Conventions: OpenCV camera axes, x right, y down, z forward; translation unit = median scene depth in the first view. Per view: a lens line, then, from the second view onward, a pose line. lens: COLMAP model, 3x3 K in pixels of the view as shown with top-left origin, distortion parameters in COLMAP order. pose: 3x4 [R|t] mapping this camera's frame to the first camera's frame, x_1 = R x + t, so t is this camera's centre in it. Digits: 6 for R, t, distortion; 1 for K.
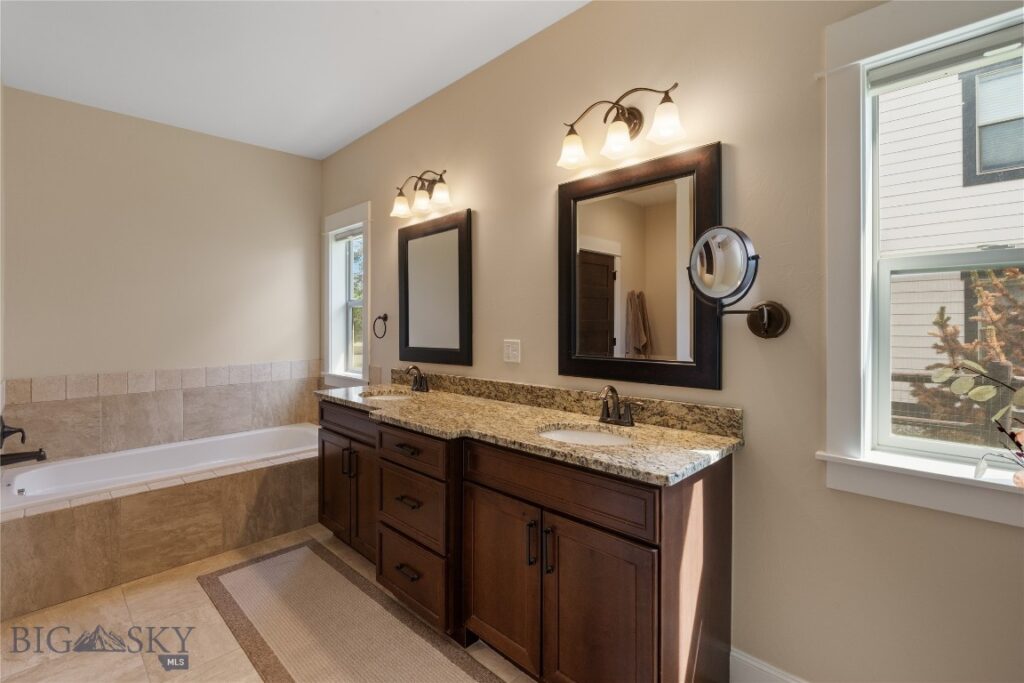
lens RADIAL K [[470.2, 0, 514.6], [0, 470.2, 313.9], [0, 0, 1]] dist [-0.007433, -0.000154]
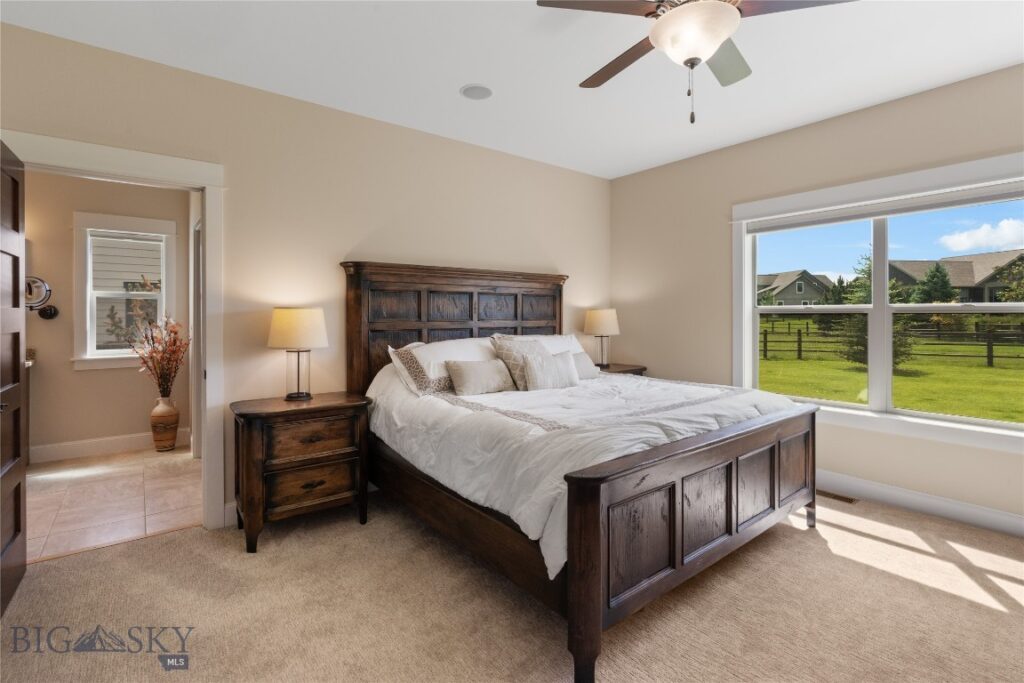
lens RADIAL K [[470.2, 0, 514.6], [0, 470.2, 313.9], [0, 0, 1]] dist [-0.007433, -0.000154]
pose [[0.118487, -0.004114, 0.992947, -1.207790], [-0.003802, 0.999982, 0.004597, 0.000054], [-0.992948, -0.004319, 0.118469, -1.316694]]
